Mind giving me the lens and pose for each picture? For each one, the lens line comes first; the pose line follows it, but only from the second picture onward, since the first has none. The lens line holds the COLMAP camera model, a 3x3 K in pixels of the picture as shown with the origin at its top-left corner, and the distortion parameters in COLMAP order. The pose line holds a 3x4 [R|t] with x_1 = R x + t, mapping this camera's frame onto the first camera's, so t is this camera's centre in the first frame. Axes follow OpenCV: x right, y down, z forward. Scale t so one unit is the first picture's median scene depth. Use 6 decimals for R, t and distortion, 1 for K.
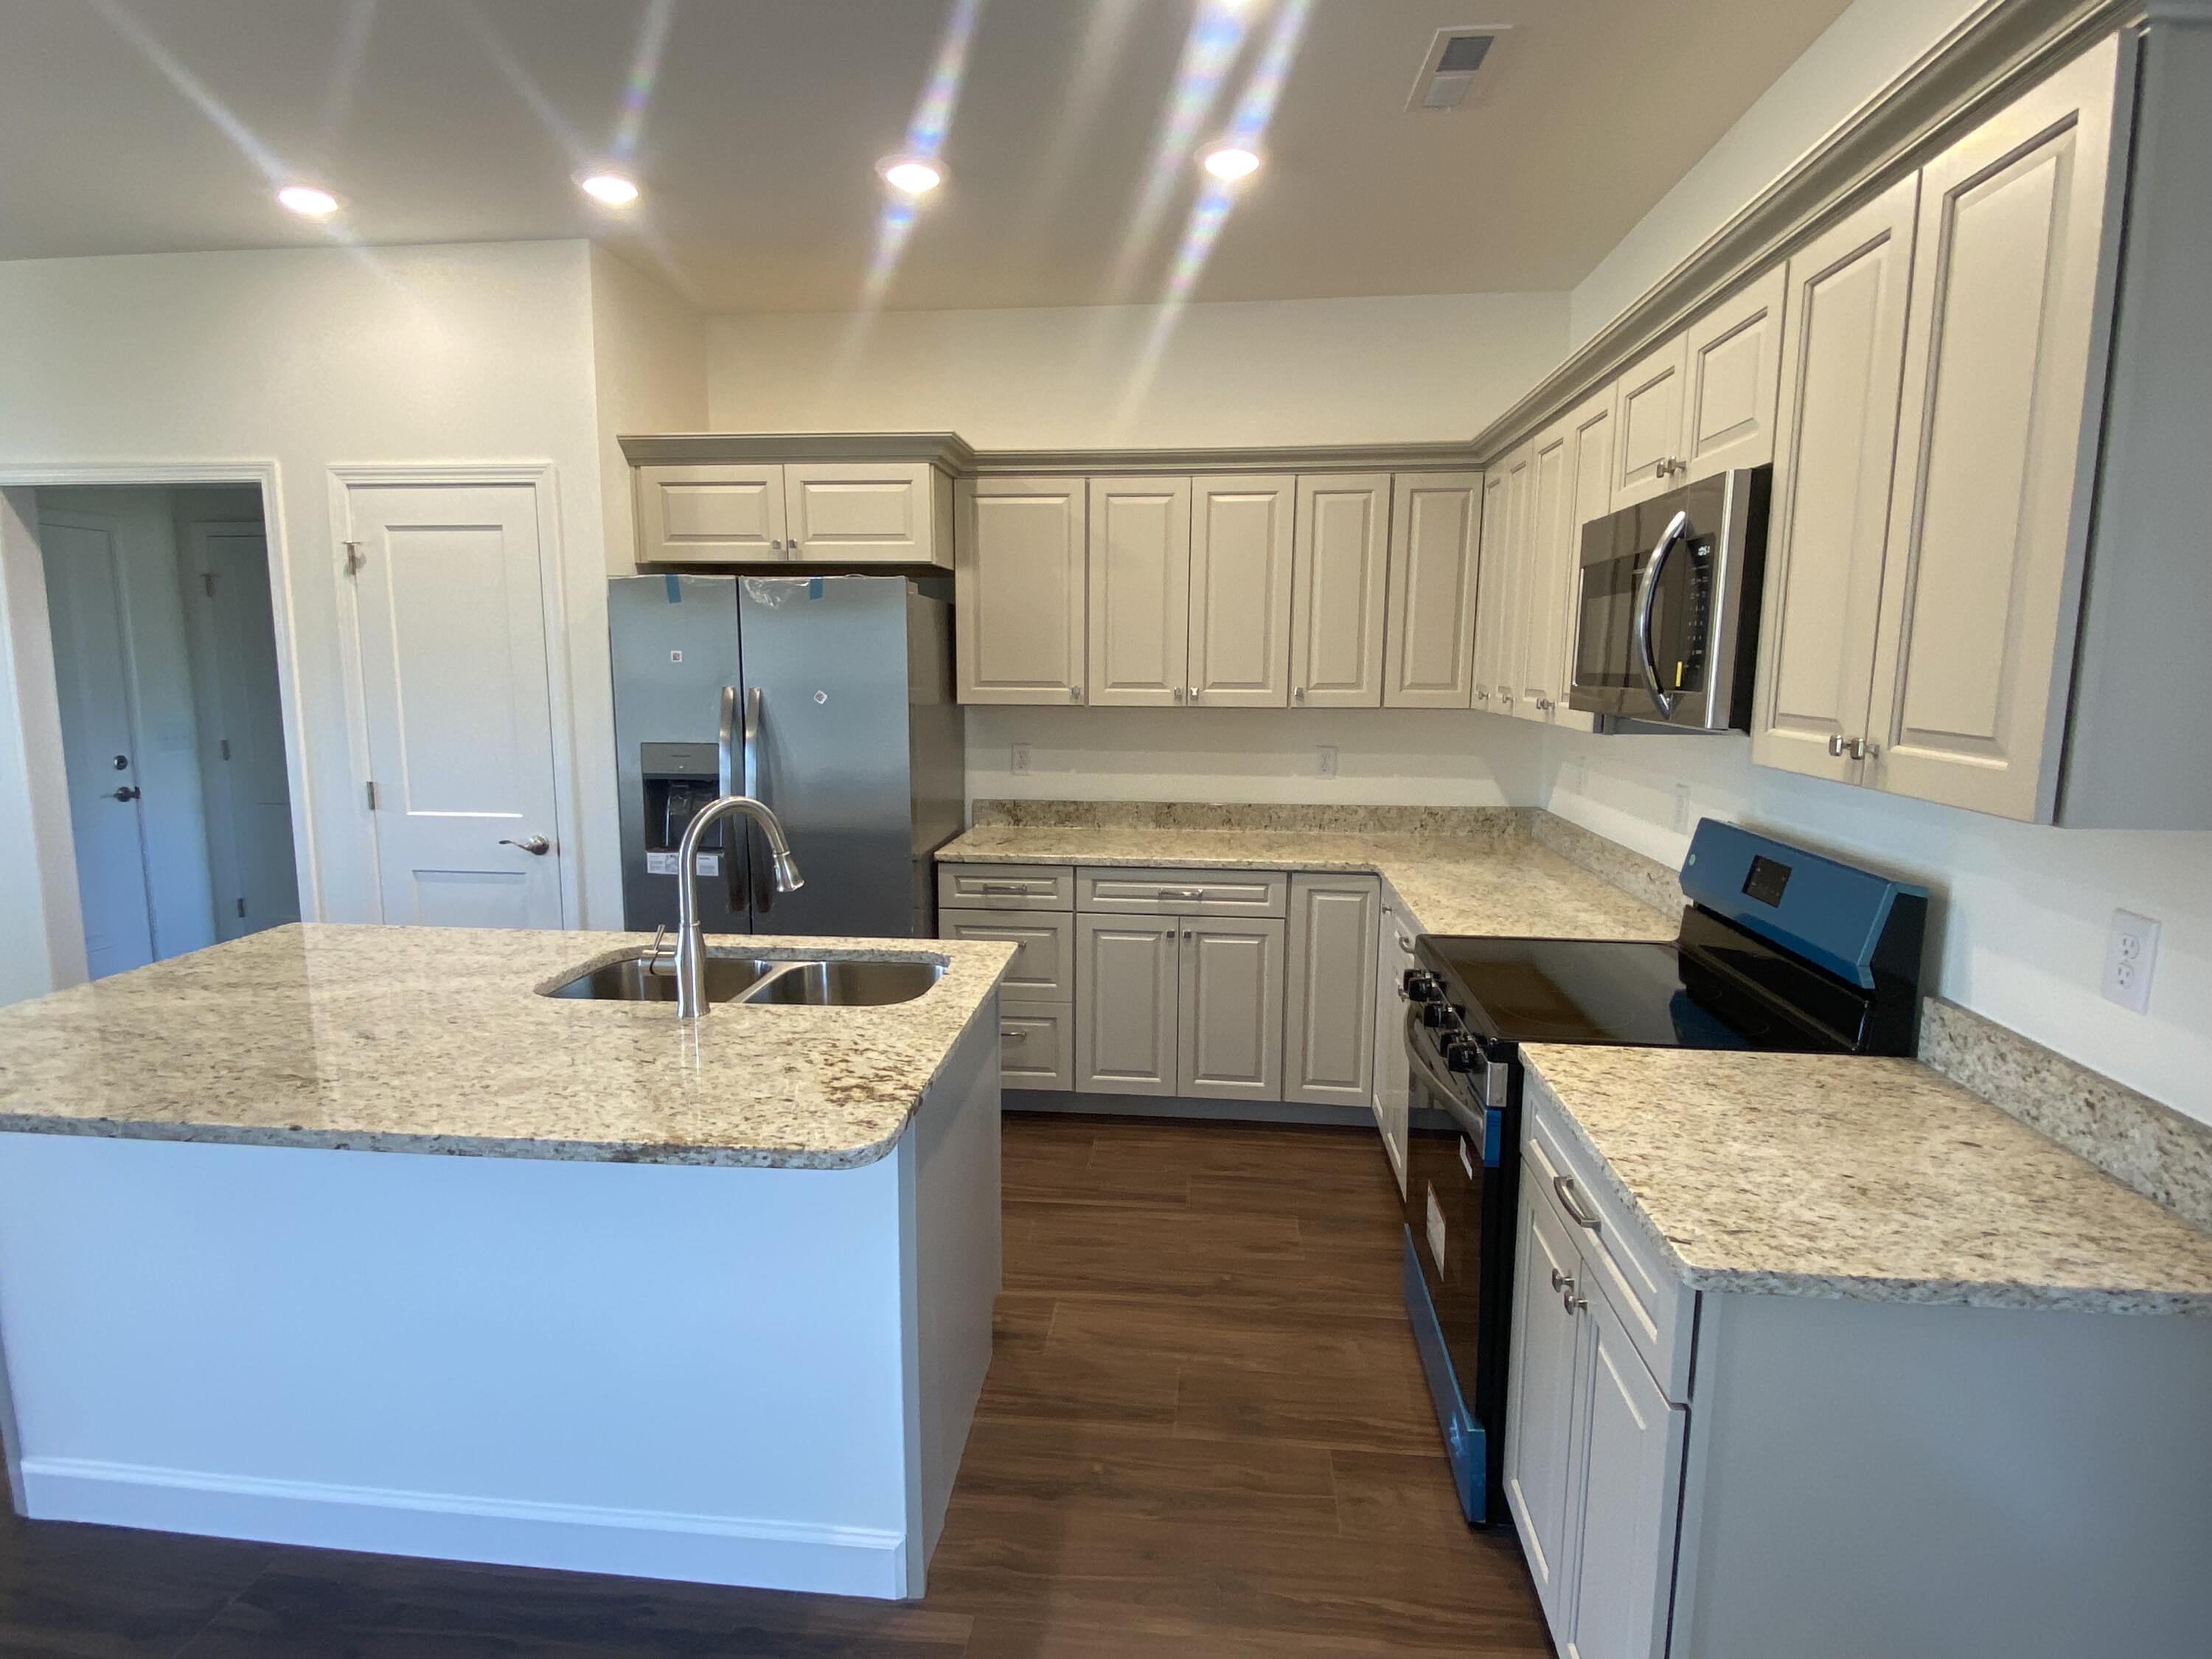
lens RADIAL K [[1163.1, 0, 1101.4], [0, 1163.1, 824.9], [0, 0, 1]] dist [0.077418, -0.087587]
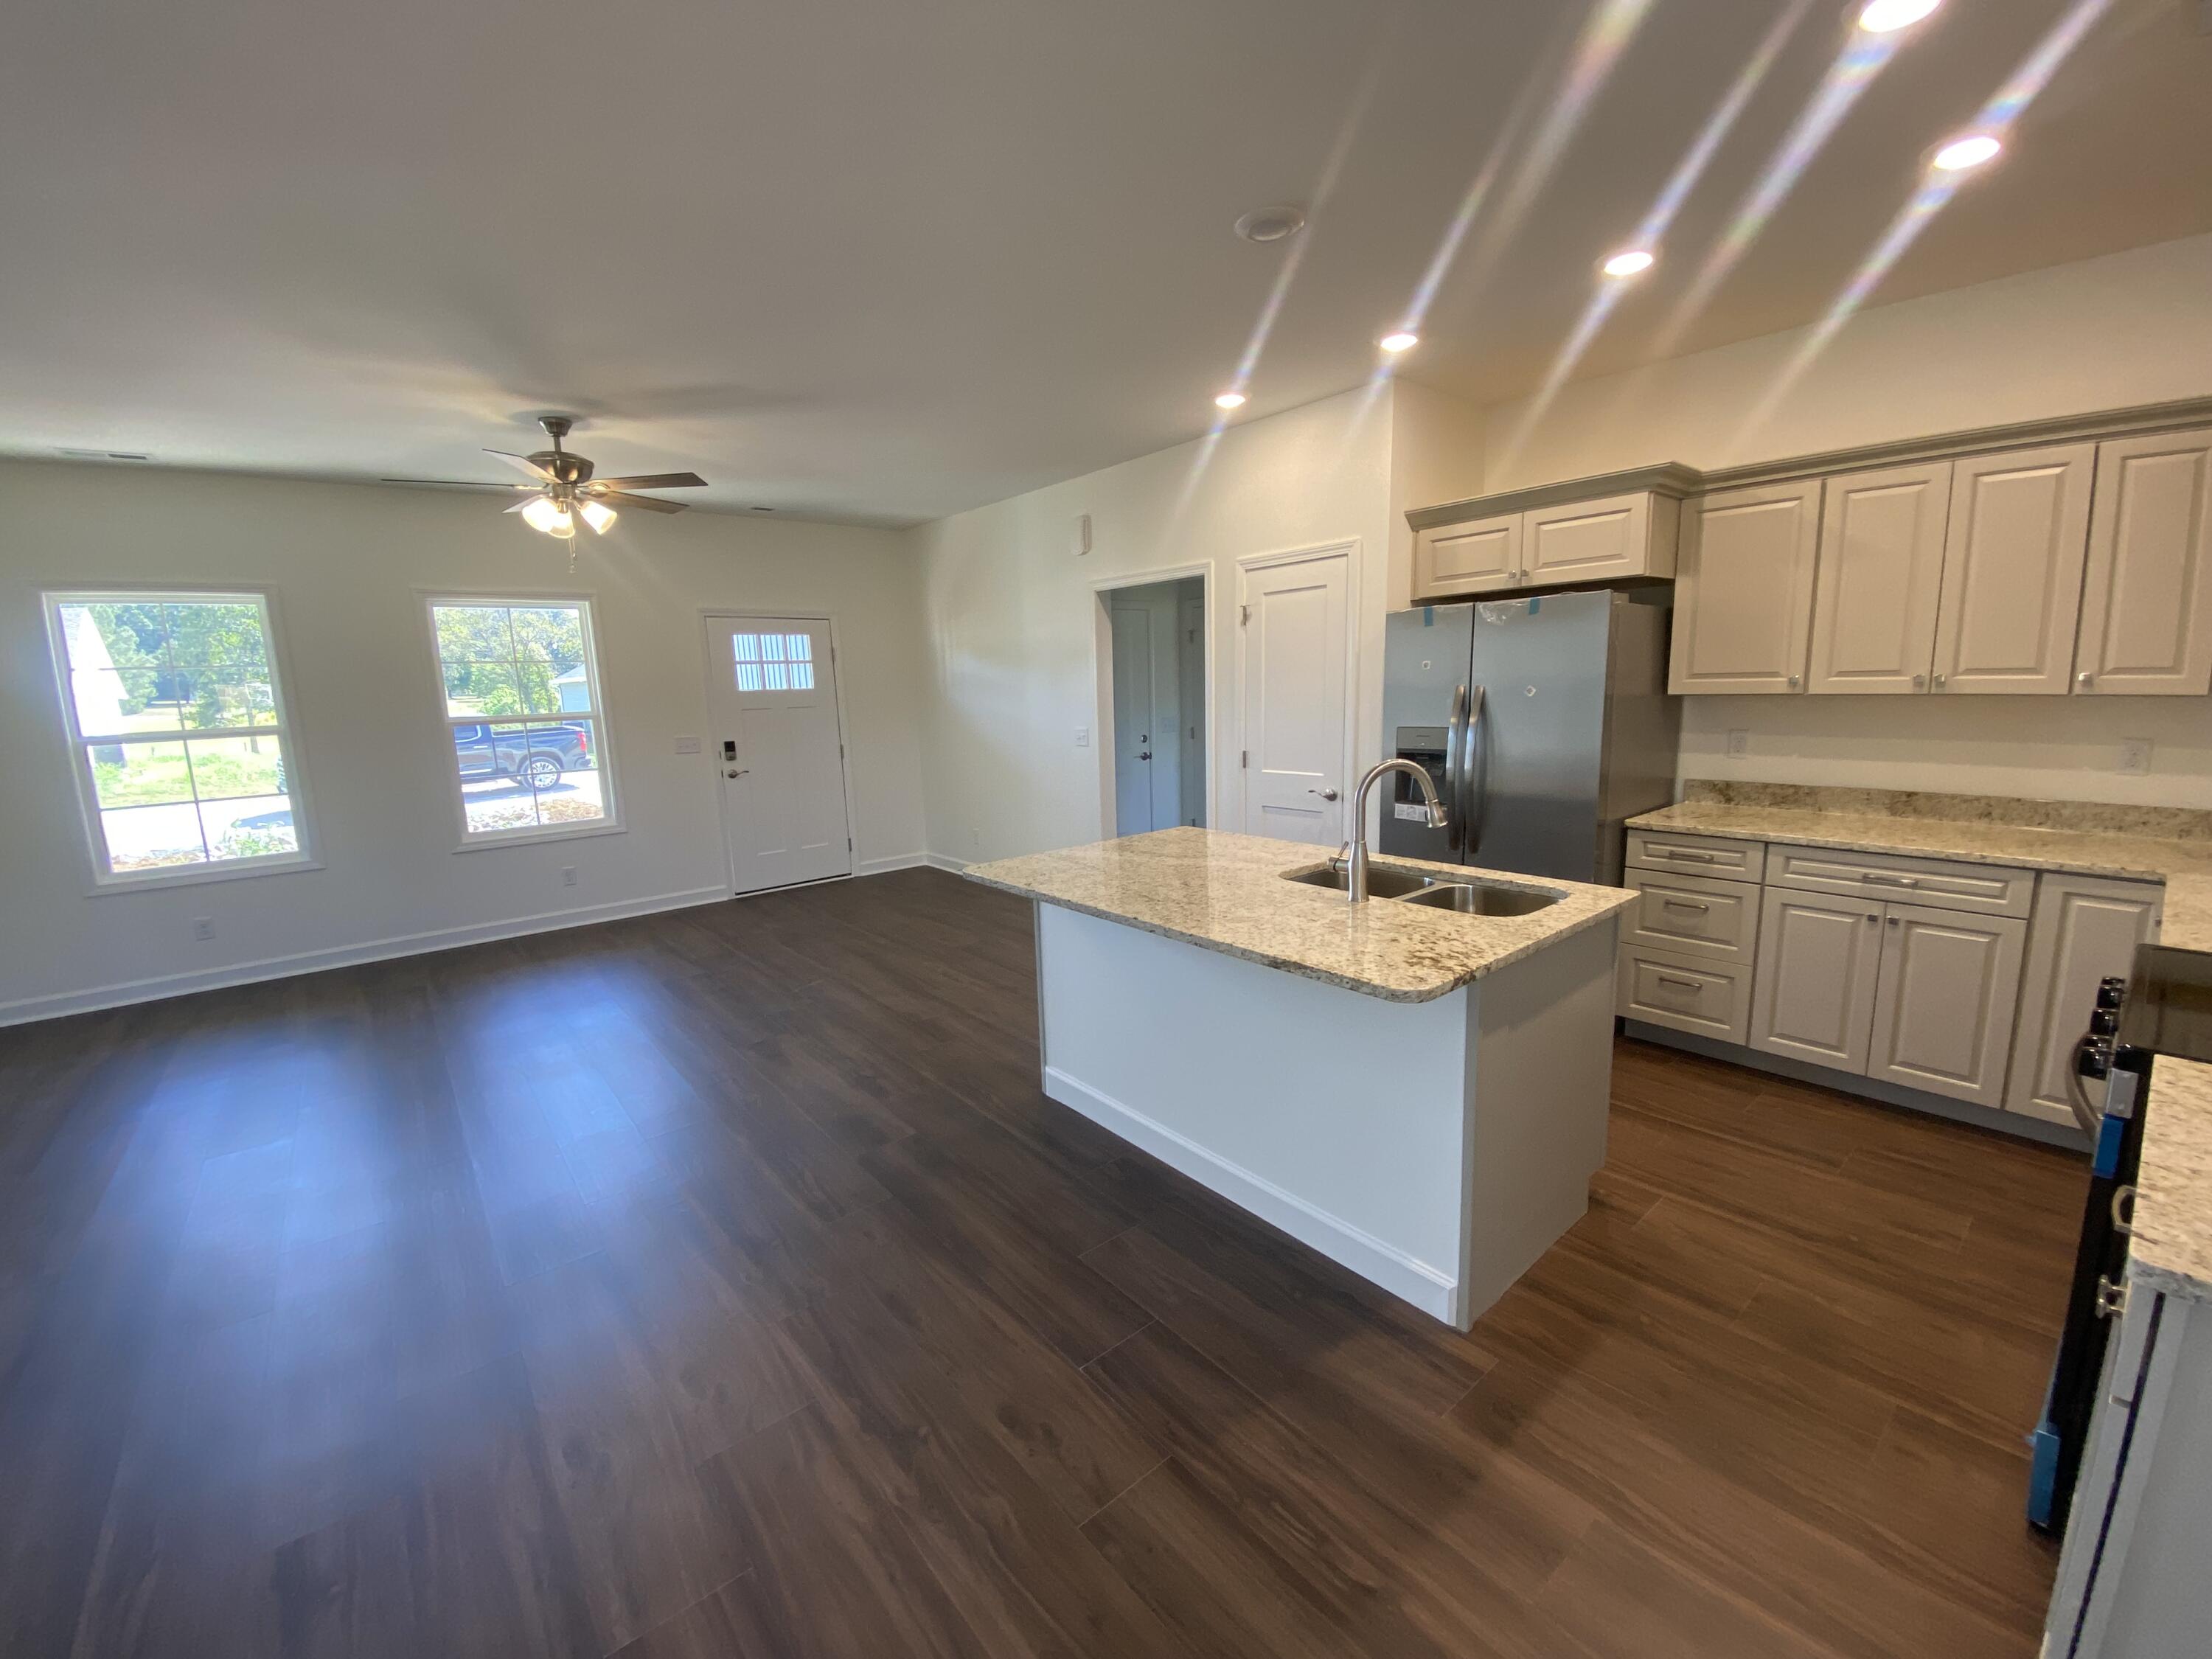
lens RADIAL K [[890.1, 0, 1089.2], [0, 890.1, 828.3], [0, 0, 1]] dist [0.028207, -0.028729]
pose [[0.702623, 0.086398, -0.706298, 0.130423], [-0.061806, 0.996260, 0.060383, 0.011576], [0.708873, 0.001227, 0.705335, -0.038800]]
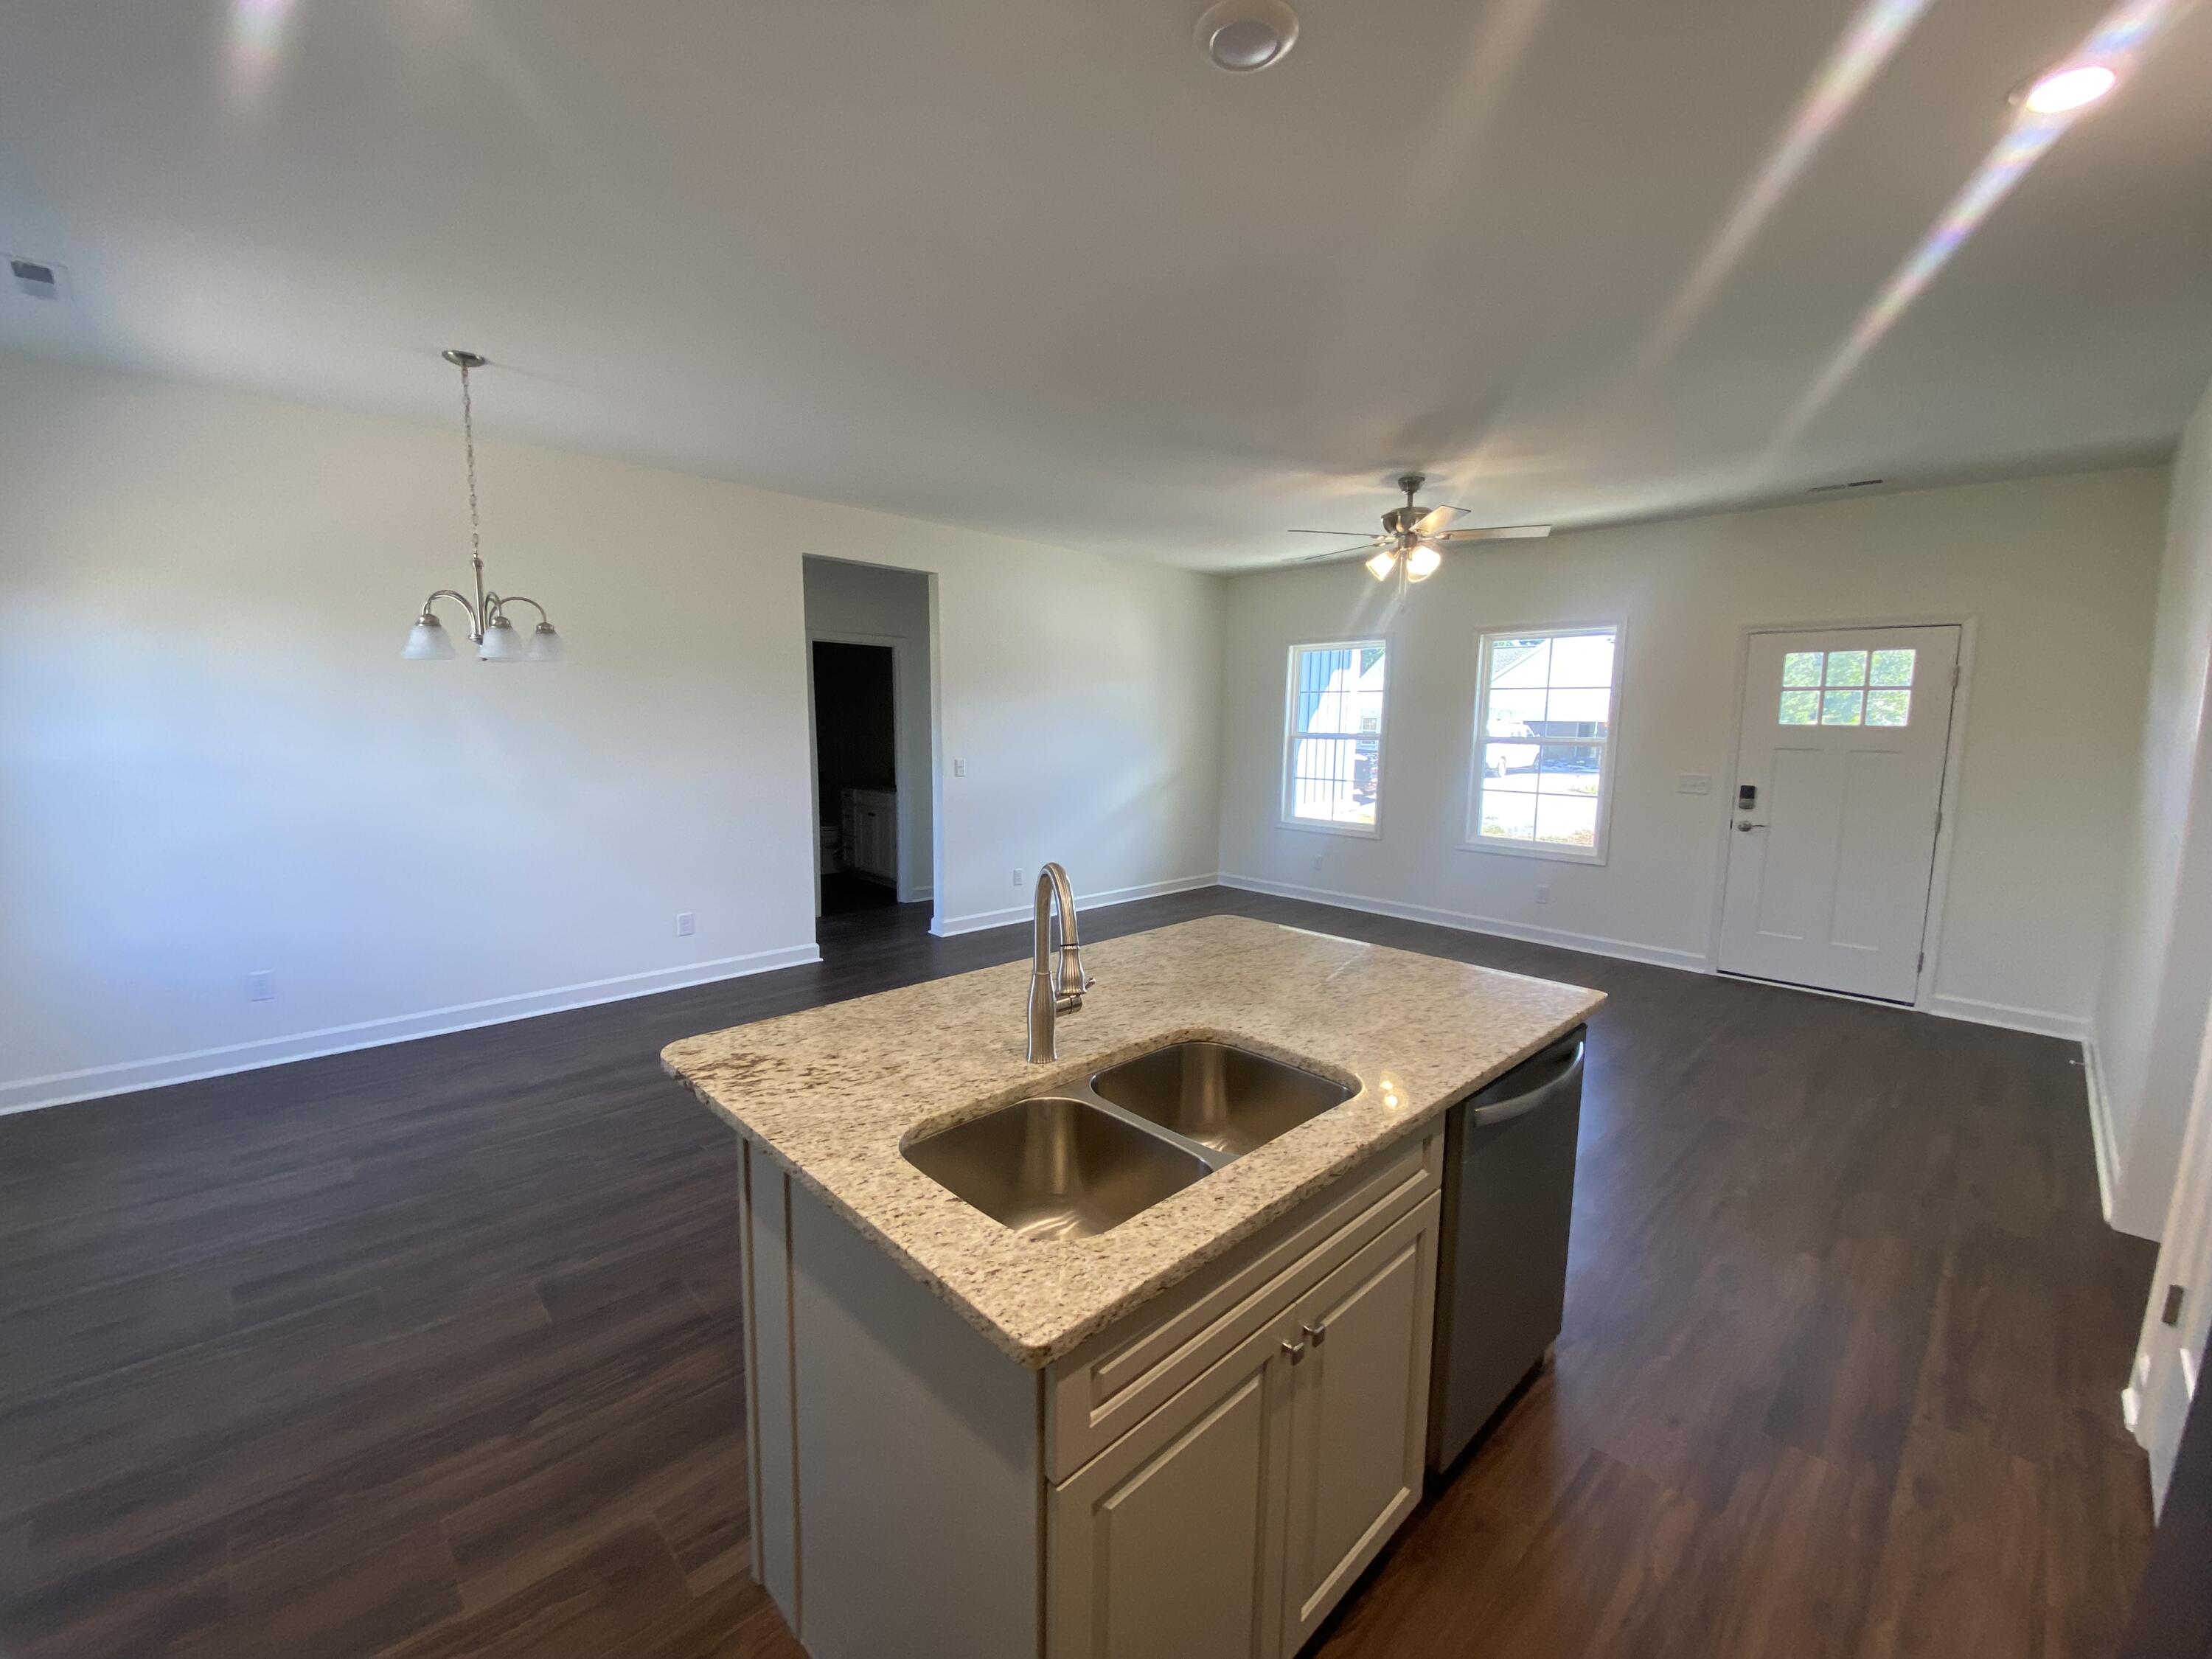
lens RADIAL K [[888.0, 0, 1107.6], [0, 888.0, 829.7], [0, 0, 1]] dist [0.016102, -0.018501]
pose [[-0.645148, 0.081536, -0.759695, 0.111946], [-0.123366, 0.970128, 0.208885, -0.120954], [0.754033, 0.228482, -0.615817, 0.886380]]
